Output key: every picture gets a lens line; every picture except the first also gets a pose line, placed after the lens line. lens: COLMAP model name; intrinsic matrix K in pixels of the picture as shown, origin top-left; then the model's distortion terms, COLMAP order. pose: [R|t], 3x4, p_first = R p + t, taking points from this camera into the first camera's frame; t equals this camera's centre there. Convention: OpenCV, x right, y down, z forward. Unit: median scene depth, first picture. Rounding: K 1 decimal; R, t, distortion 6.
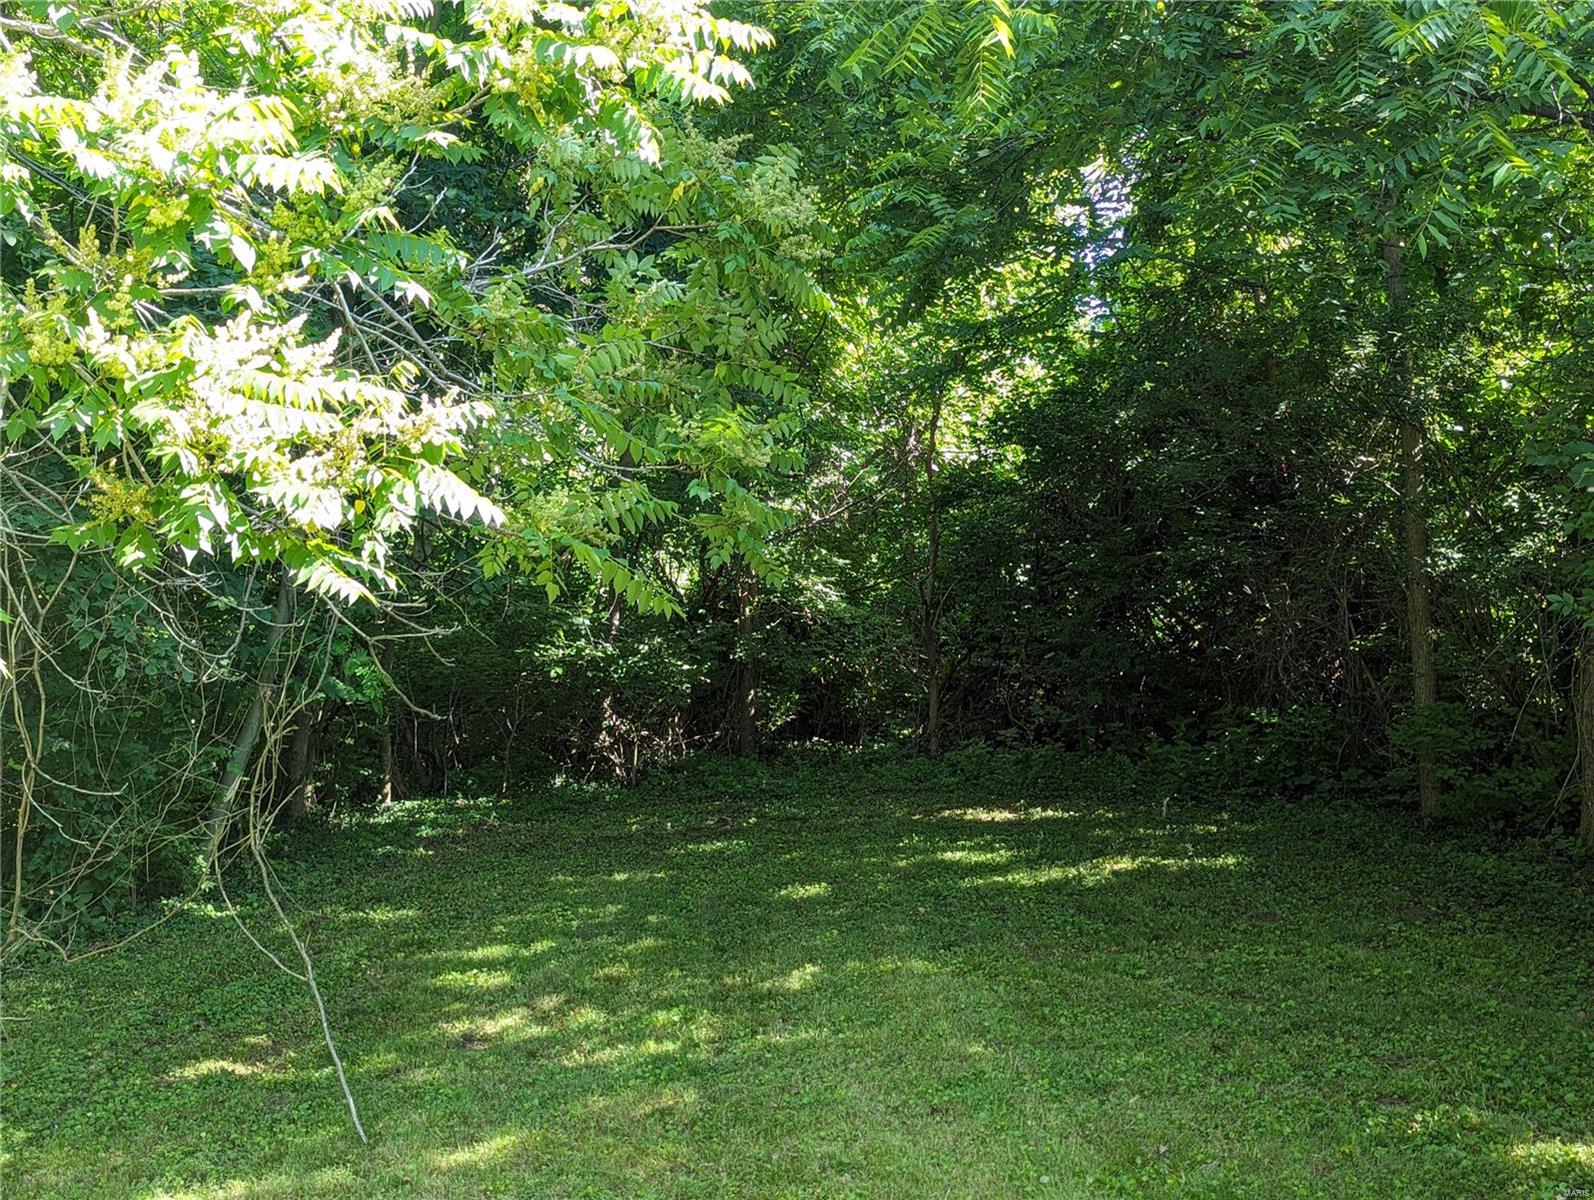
lens RADIAL K [[1743.3, 0, 789.7], [0, 1743.3, 584.1], [0, 0, 1]] dist [0.108296, -0.221287]
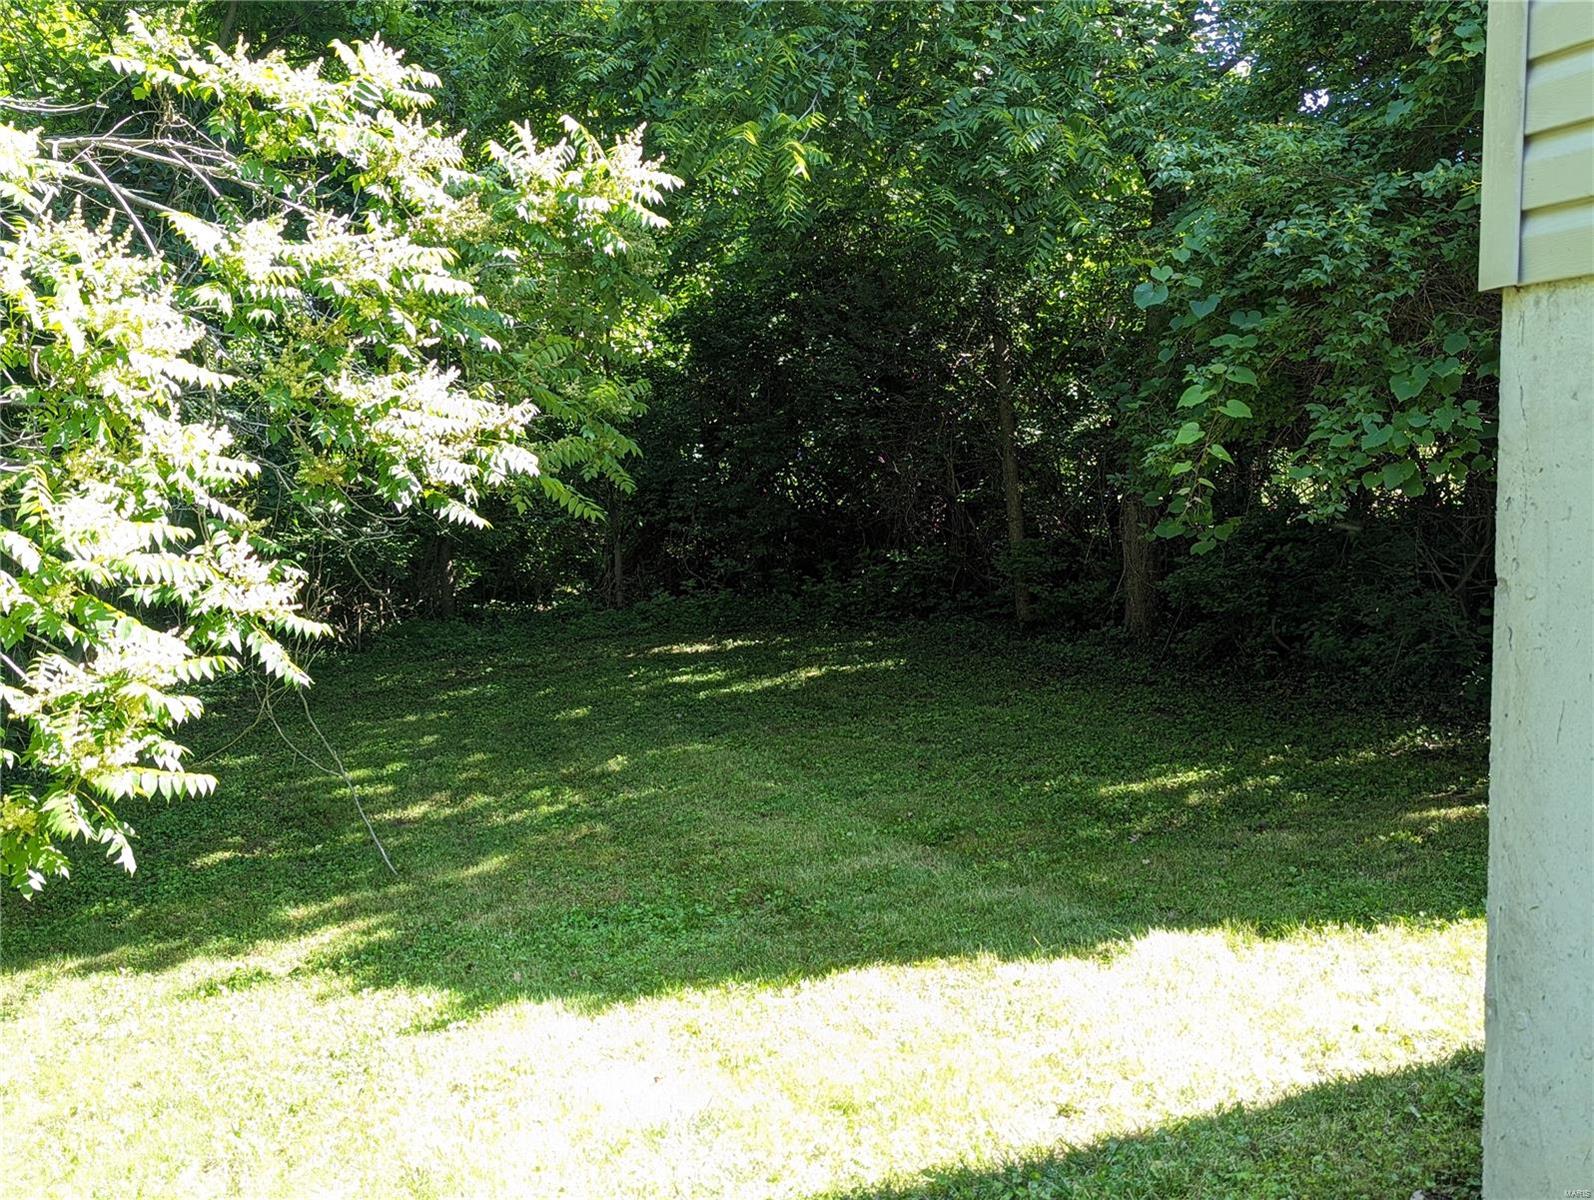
lens RADIAL K [[1743.3, 0, 789.7], [0, 1743.3, 584.1], [0, 0, 1]] dist [0.108296, -0.221287]
pose [[0.970396, -0.064914, 0.232632, -0.131748], [0.045381, 0.995054, 0.088363, -0.026554], [-0.237218, -0.075190, 0.968542, -0.281209]]
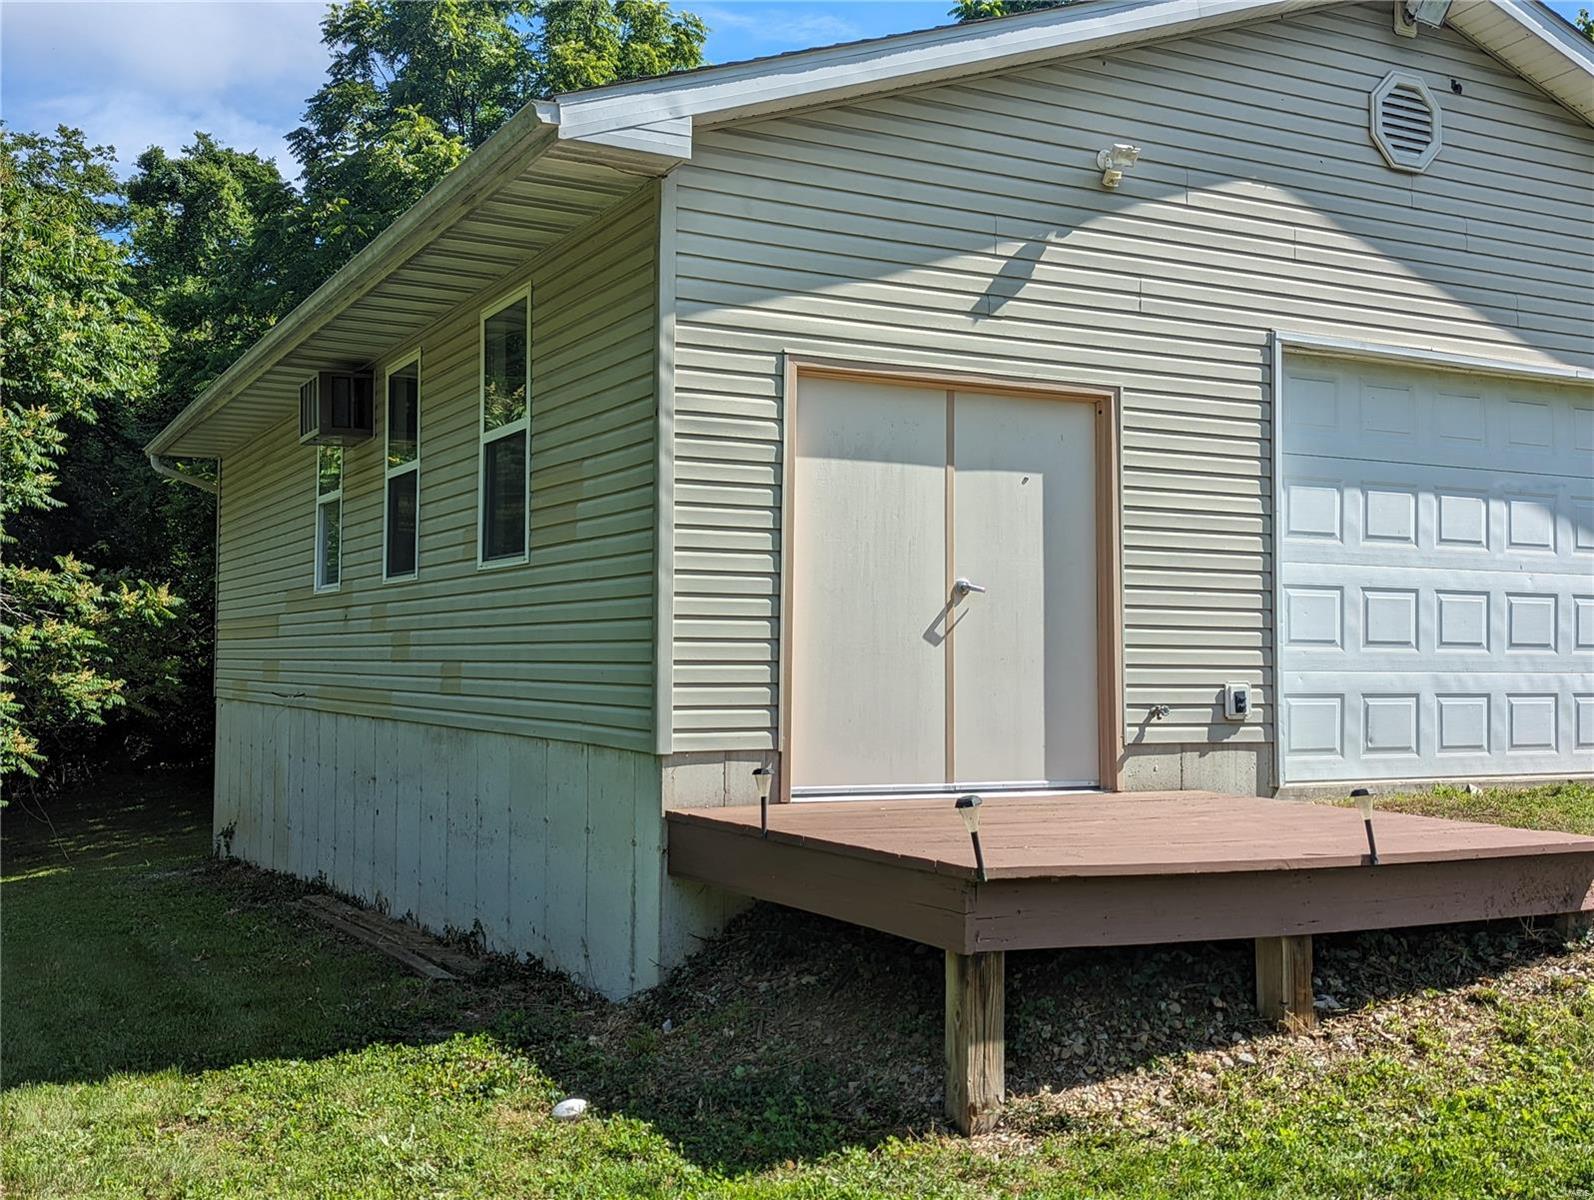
lens RADIAL K [[1753.0, 0, 801.0], [0, 1753.0, 578.9], [0, 0, 1]] dist [0.098370, -0.183101]
pose [[0.926368, -0.032066, 0.375253, -0.105214], [0.037515, 0.999270, -0.007220, -0.106292], [-0.374747, 0.020766, 0.926894, -1.623041]]
